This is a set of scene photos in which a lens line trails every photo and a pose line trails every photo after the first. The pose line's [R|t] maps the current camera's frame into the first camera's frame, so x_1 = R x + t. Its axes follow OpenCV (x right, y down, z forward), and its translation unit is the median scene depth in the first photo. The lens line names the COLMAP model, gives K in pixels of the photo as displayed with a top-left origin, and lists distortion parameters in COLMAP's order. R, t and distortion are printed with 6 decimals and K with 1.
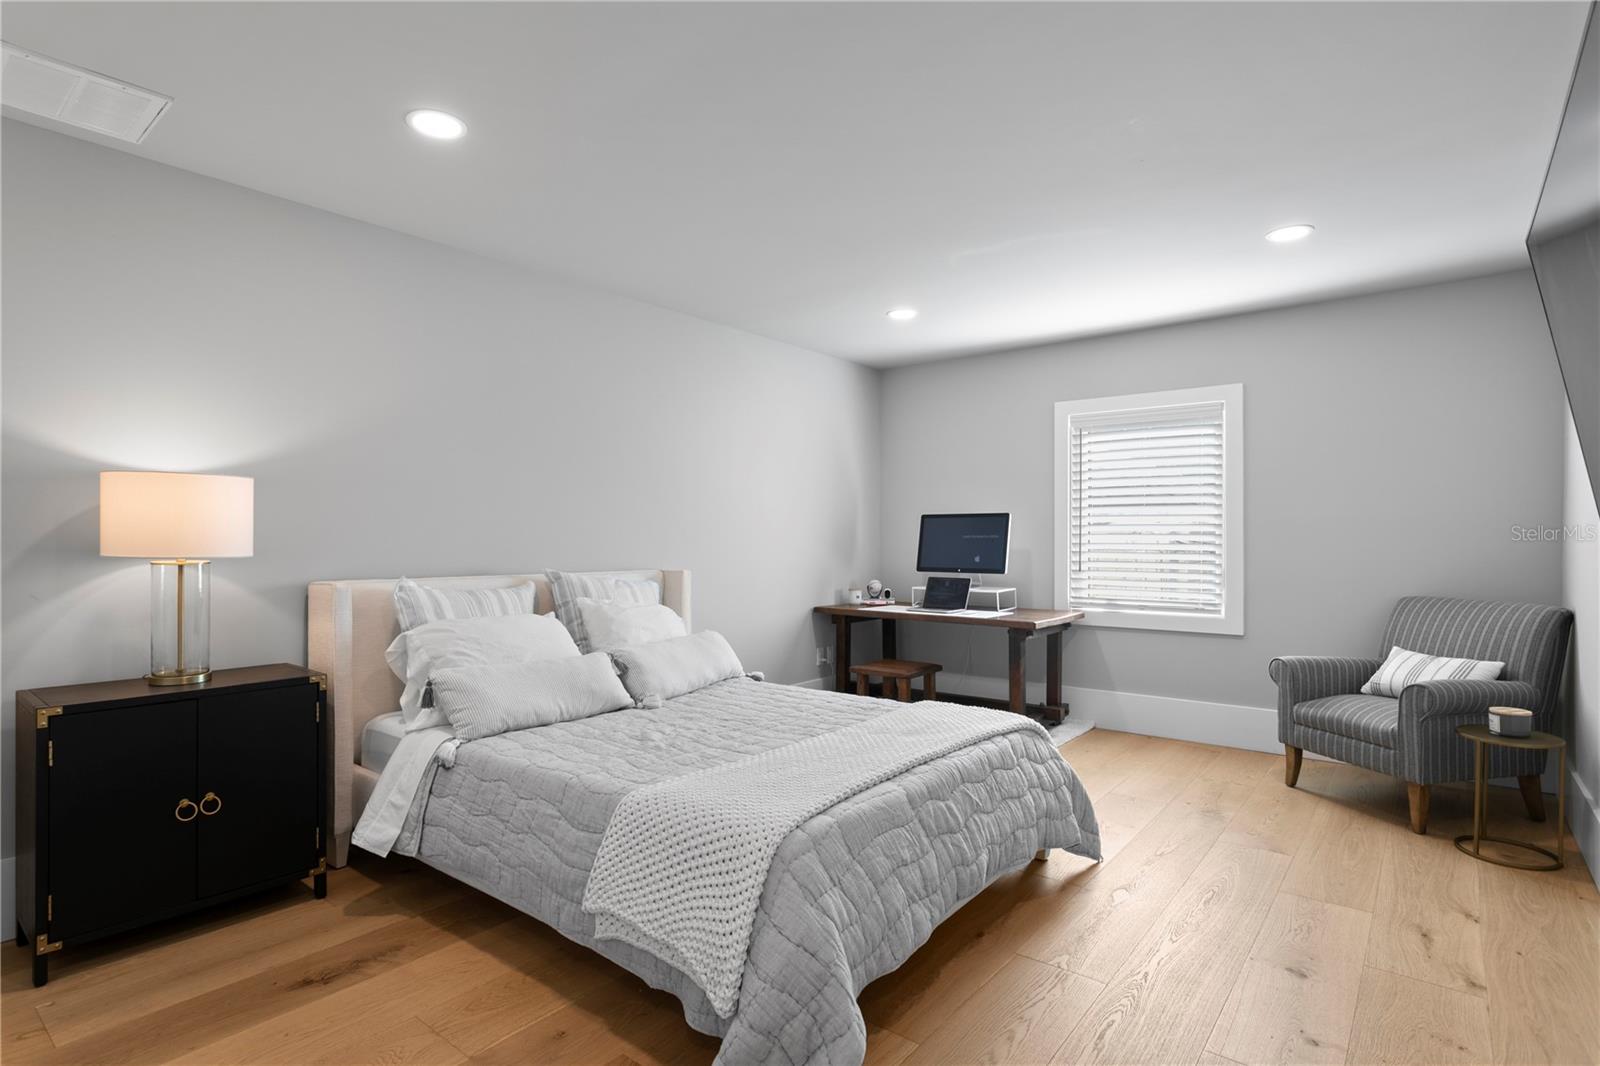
lens RADIAL K [[803.8, 0, 788.1], [0, 803.8, 530.6], [0, 0, 1]] dist [-0.004054, 0.000523]
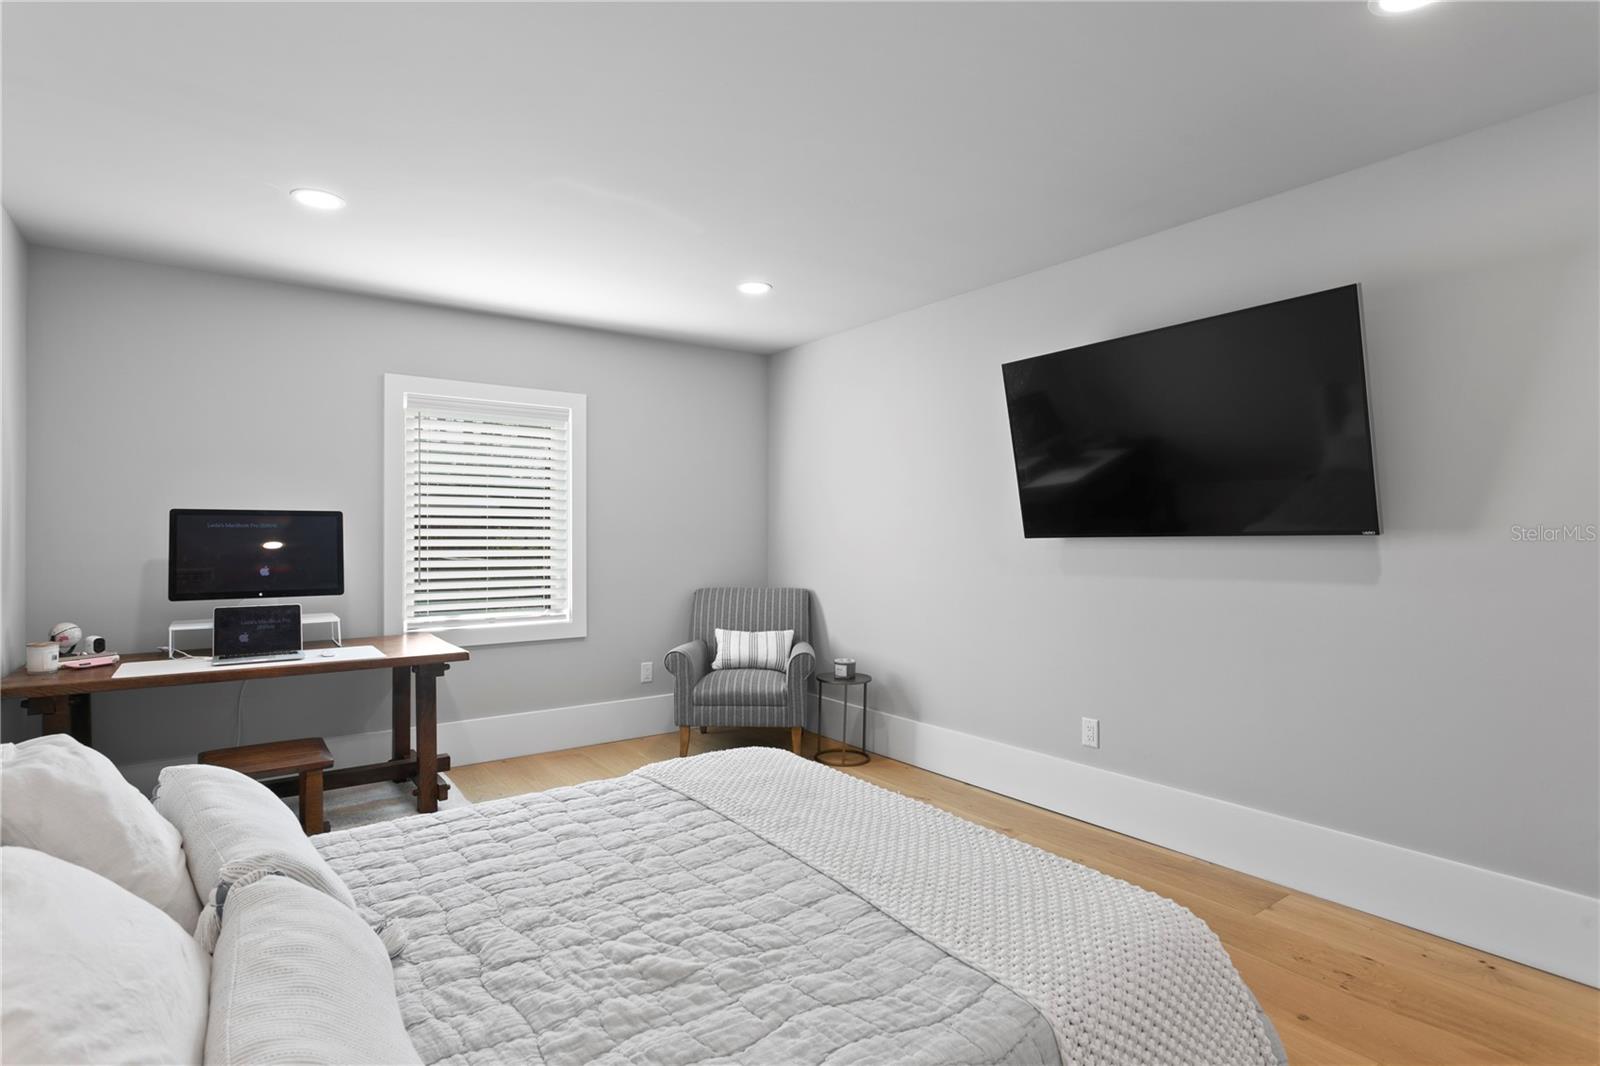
lens RADIAL K [[803.8, 0, 788.1], [0, 803.8, 530.6], [0, 0, 1]] dist [-0.004054, 0.000523]
pose [[0.265530, 0.004668, 0.964091, -0.333232], [-0.009356, 0.999954, -0.002265, -0.006672], [-0.964057, -0.008419, 0.265561, 0.422914]]
